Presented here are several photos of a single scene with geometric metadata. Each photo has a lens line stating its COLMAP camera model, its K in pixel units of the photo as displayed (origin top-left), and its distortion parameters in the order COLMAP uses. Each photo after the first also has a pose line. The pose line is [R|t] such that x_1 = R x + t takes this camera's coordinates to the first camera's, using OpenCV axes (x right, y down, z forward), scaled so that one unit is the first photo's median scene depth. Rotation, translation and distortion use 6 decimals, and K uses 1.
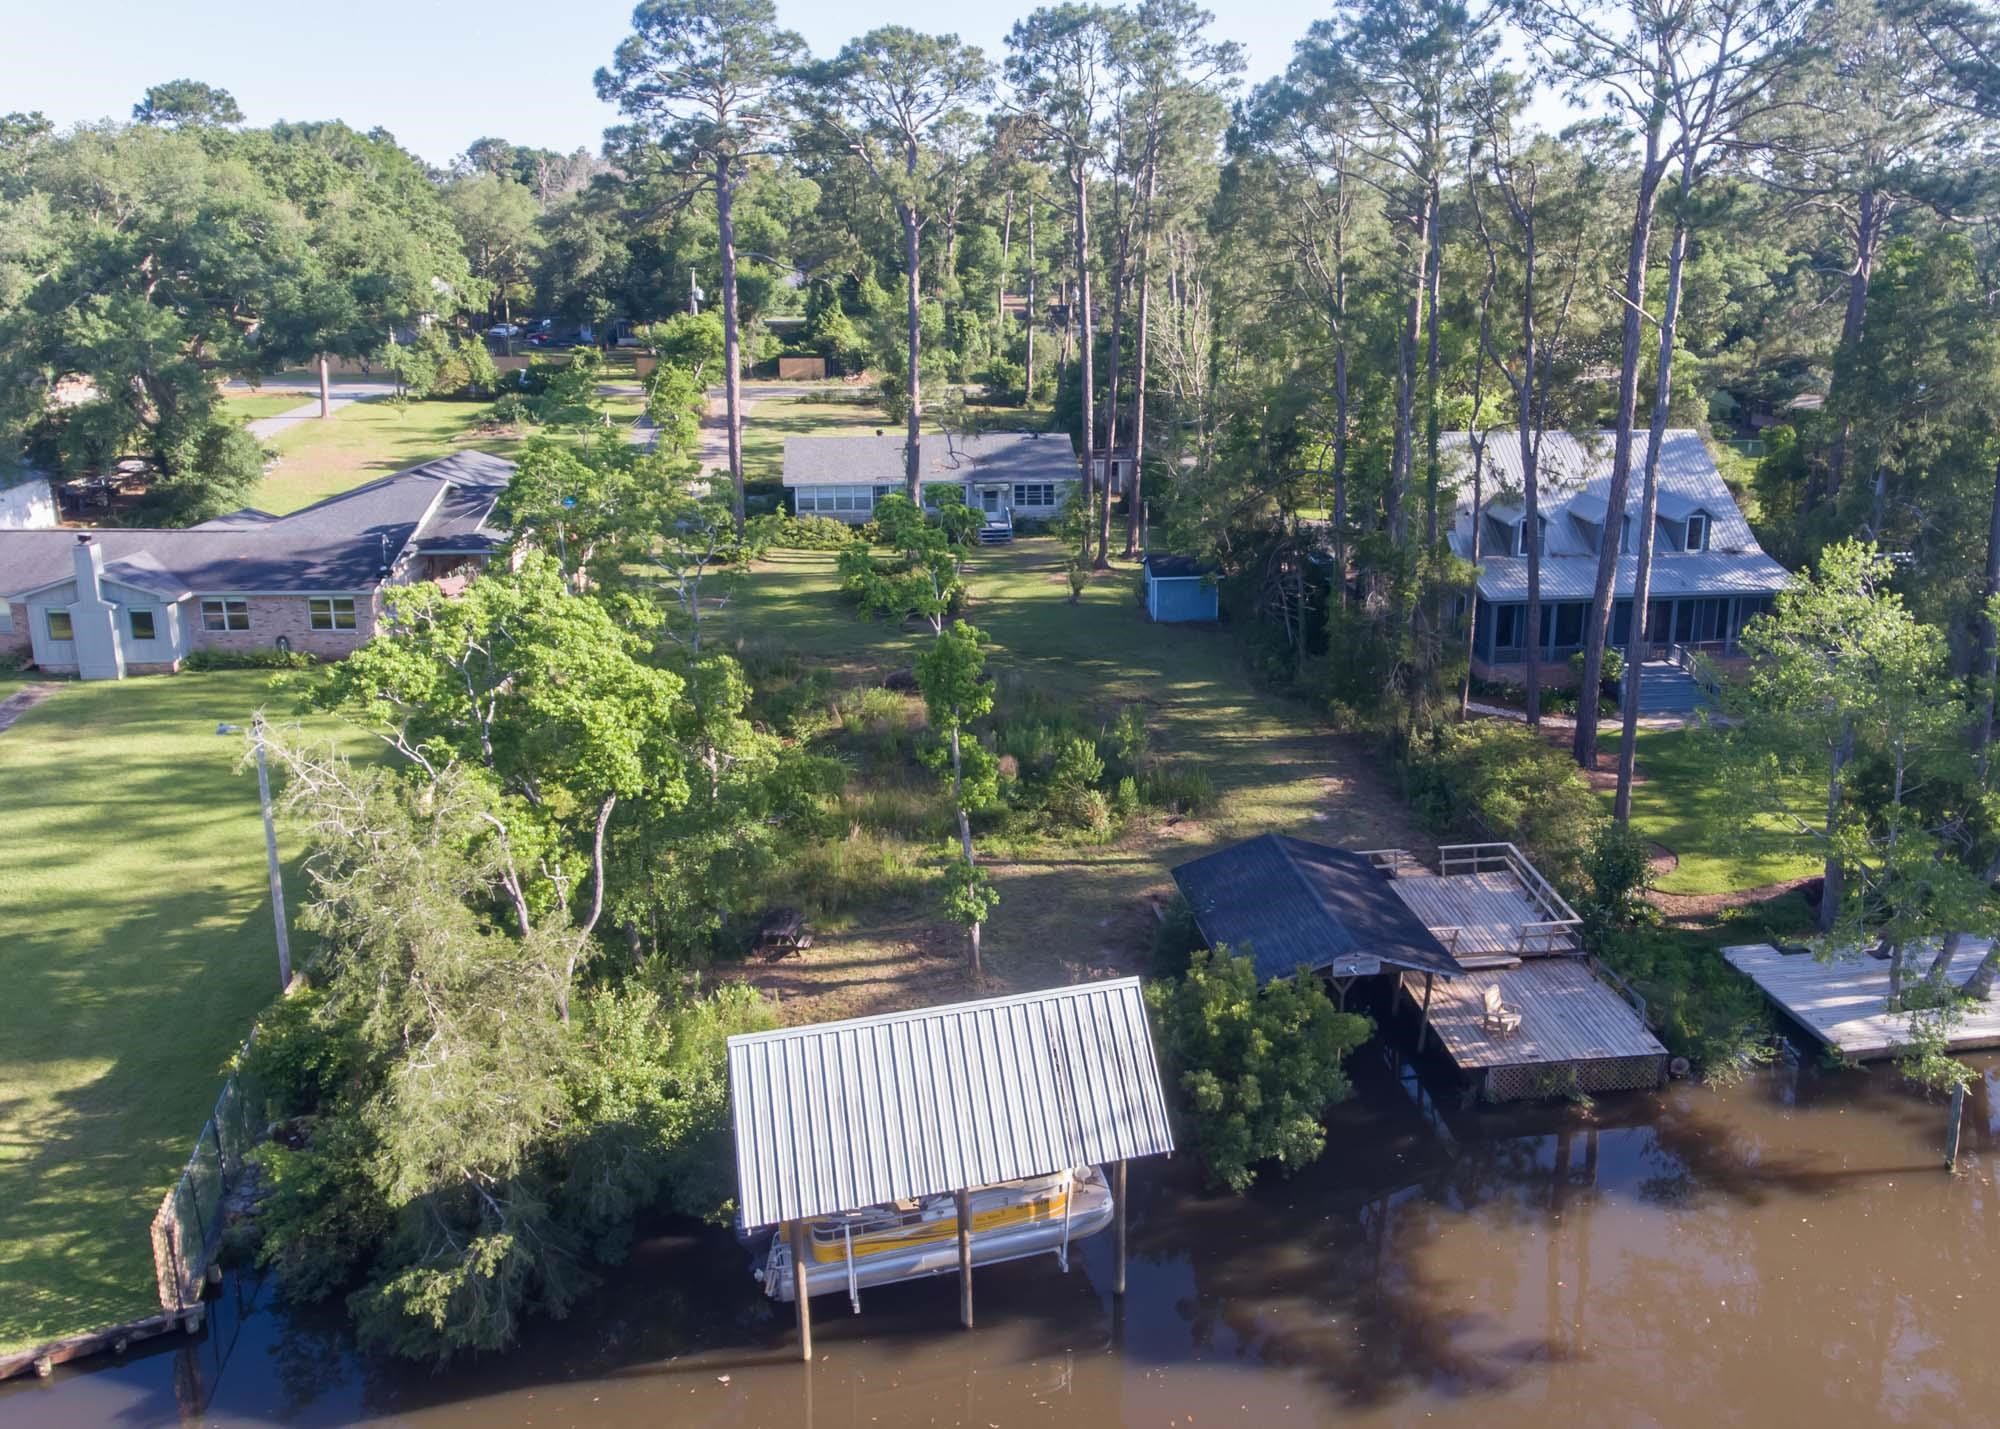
lens RADIAL K [[1519.0, 0, 1150.7], [0, 1519.0, 580.2], [0, 0, 1]] dist [0.000239, 0.001076]
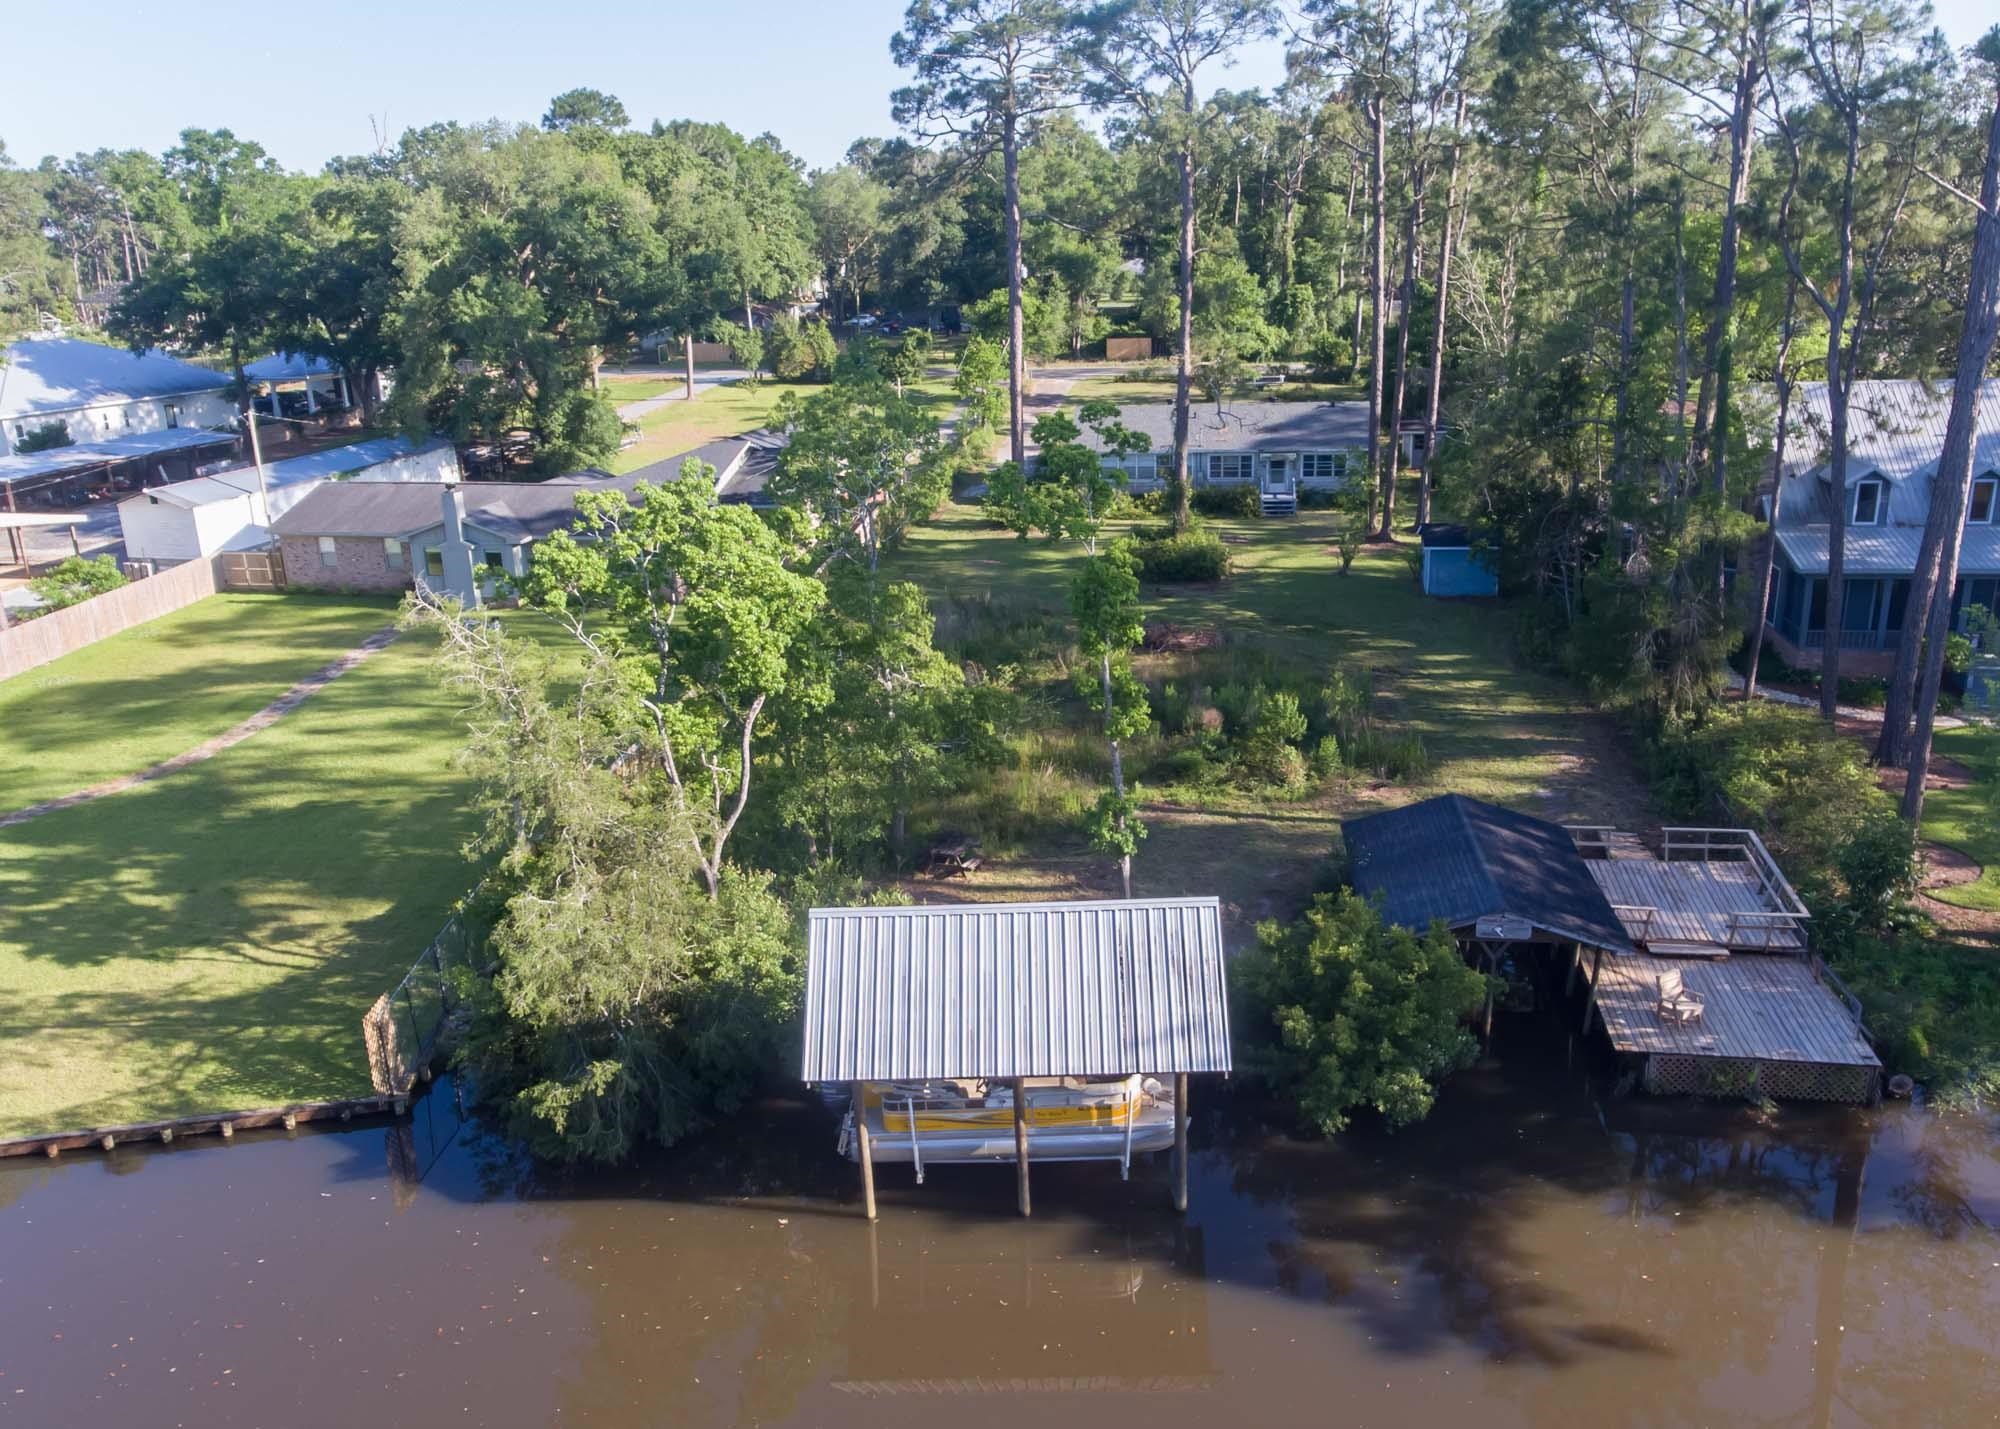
lens RADIAL K [[1558.1, 0, 1032.9], [0, 1558.1, 717.2], [0, 0, 1]] dist [-0.003306, 0.004604]
pose [[0.946505, 0.054533, -0.318047, 0.096440], [-0.029620, 0.996138, 0.082651, 0.035300], [0.321326, -0.068809, 0.944466, 0.018901]]
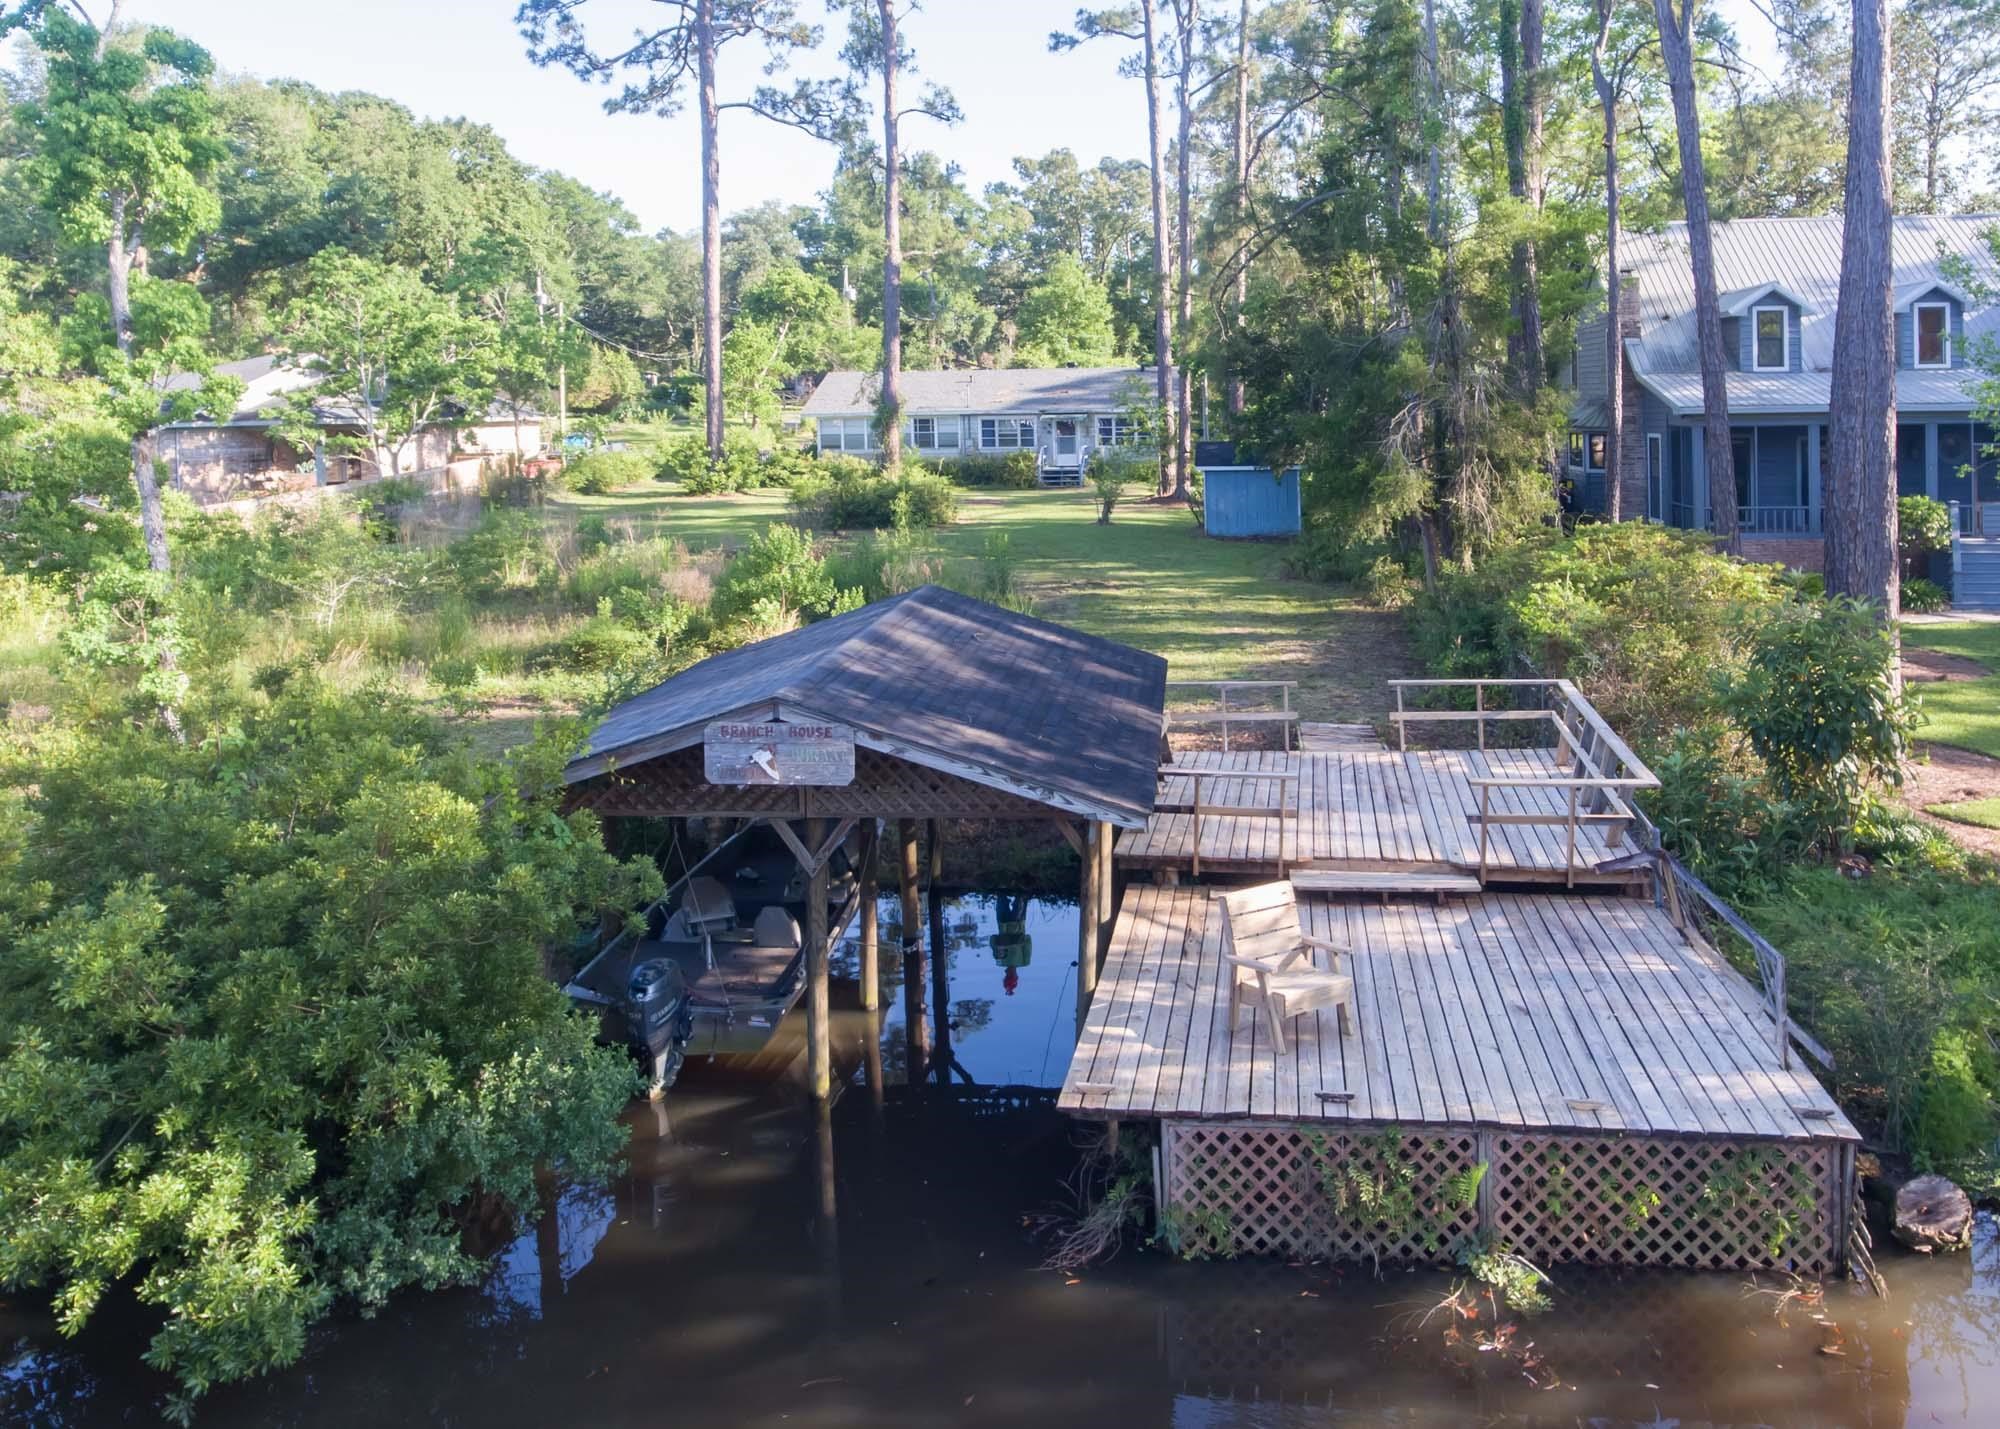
lens RADIAL K [[1519.0, 0, 1150.7], [0, 1519.0, 580.2], [0, 0, 1]] dist [0.000239, 0.001076]
pose [[0.965599, 0.002719, -0.260022, 0.178477], [-0.038018, 0.990677, -0.130819, 0.156208], [0.257242, 0.136204, 0.956700, 0.429617]]
